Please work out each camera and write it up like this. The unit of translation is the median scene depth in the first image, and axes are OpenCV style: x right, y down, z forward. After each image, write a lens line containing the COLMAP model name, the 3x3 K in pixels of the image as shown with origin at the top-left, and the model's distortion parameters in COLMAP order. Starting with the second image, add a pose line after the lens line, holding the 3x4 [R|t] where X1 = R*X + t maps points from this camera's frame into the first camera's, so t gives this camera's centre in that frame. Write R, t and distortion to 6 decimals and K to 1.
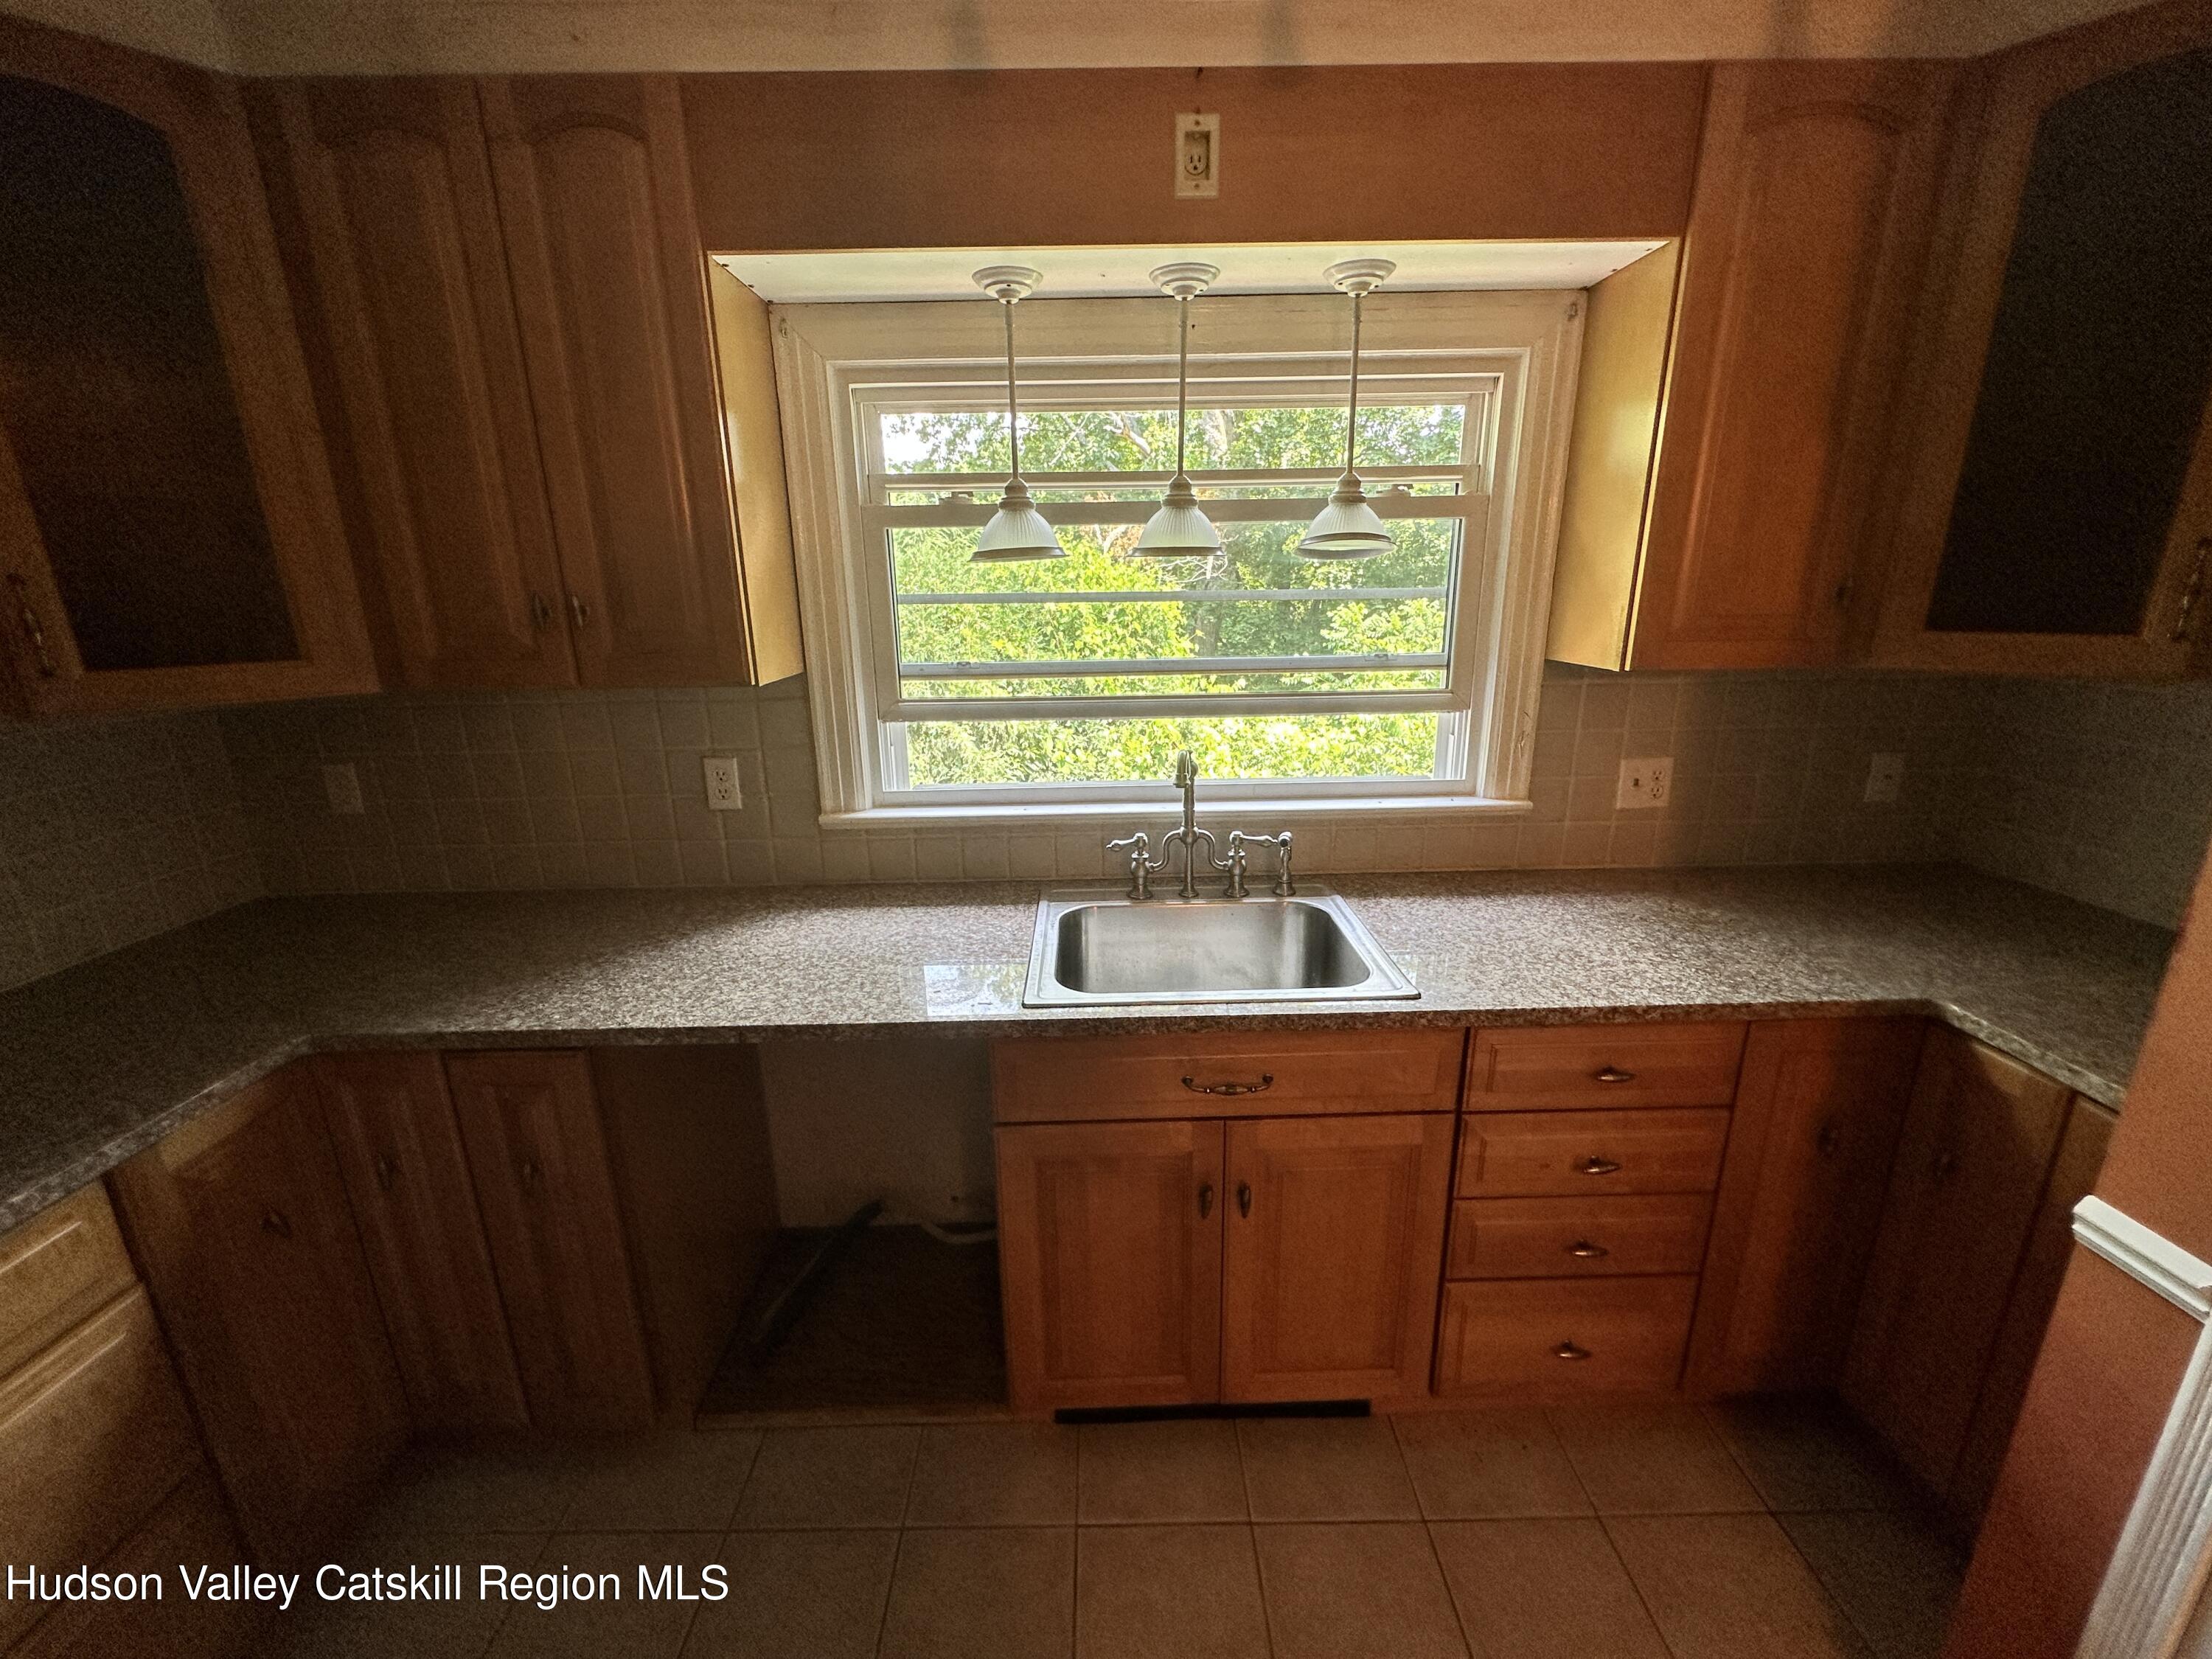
lens RADIAL K [[883.1, 0, 1106.0], [0, 883.1, 829.5], [0, 0, 1]] dist [-0.001937, -0.000179]
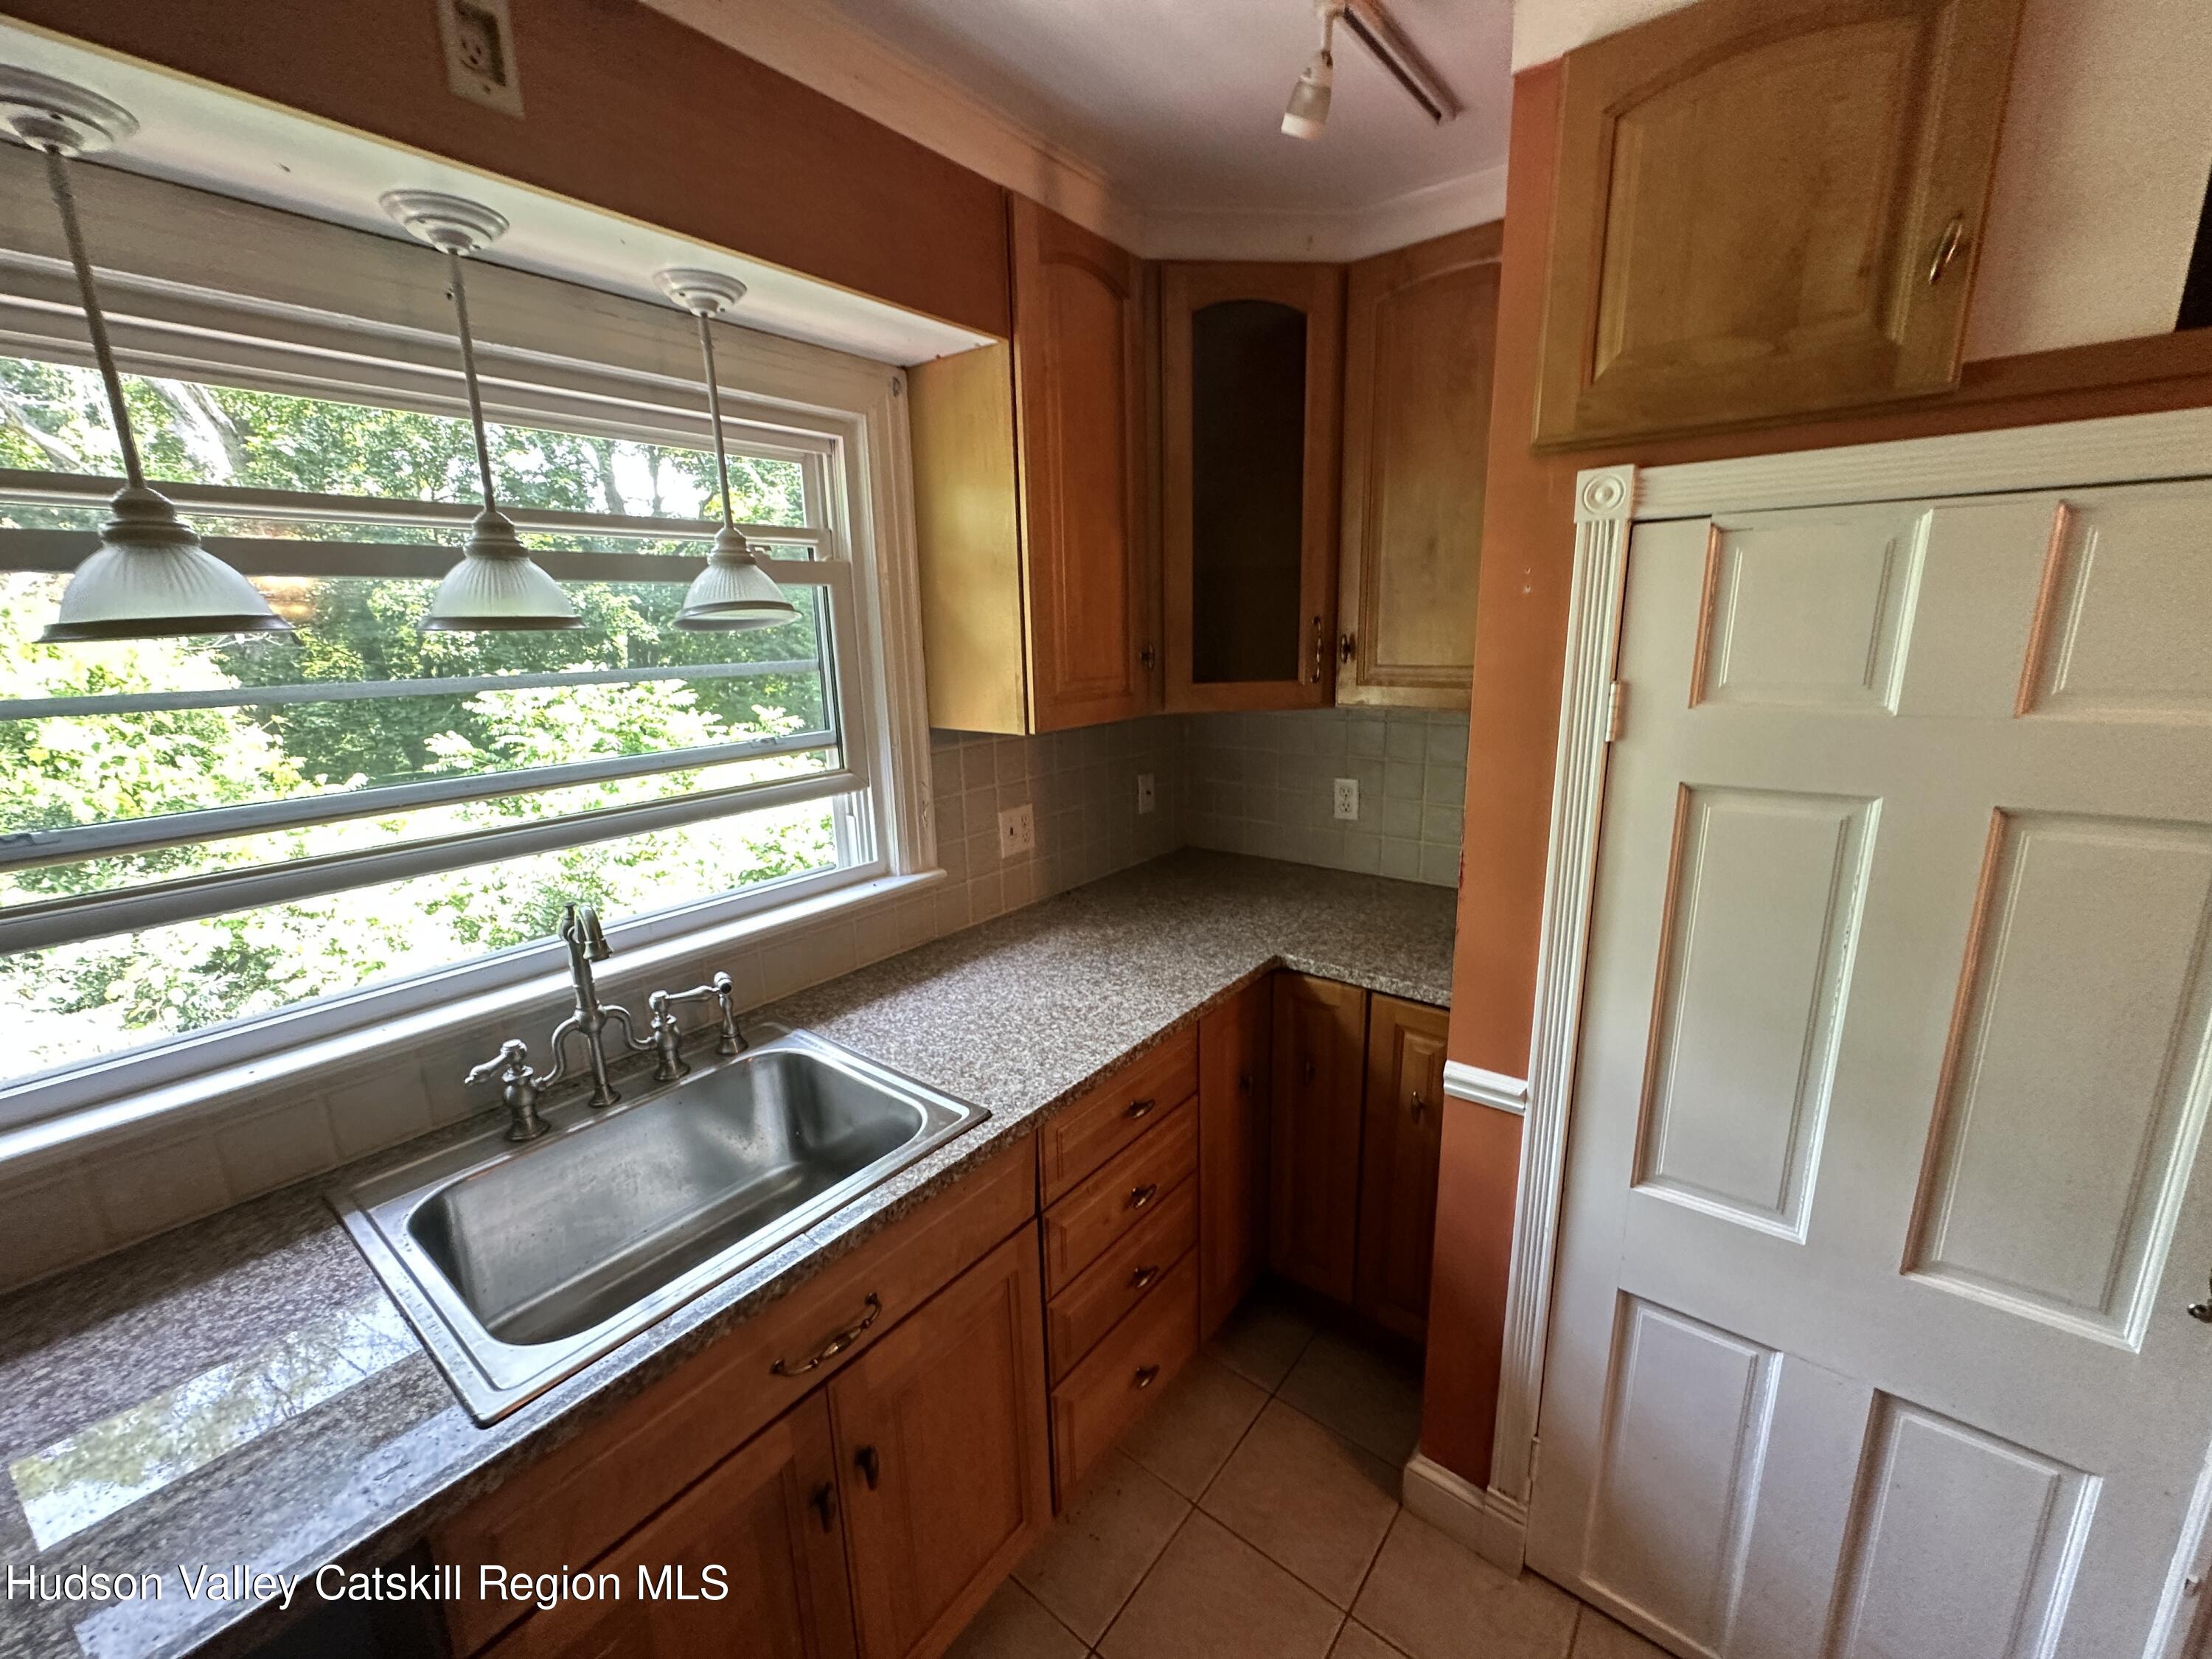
lens RADIAL K [[883.1, 0, 1106.0], [0, 883.1, 829.5], [0, 0, 1]] dist [-0.001937, -0.000179]
pose [[0.630939, -0.176261, 0.755545, -0.183620], [0.222840, 0.973987, 0.041133, -0.095392], [-0.743141, 0.142413, 0.653804, 0.266106]]
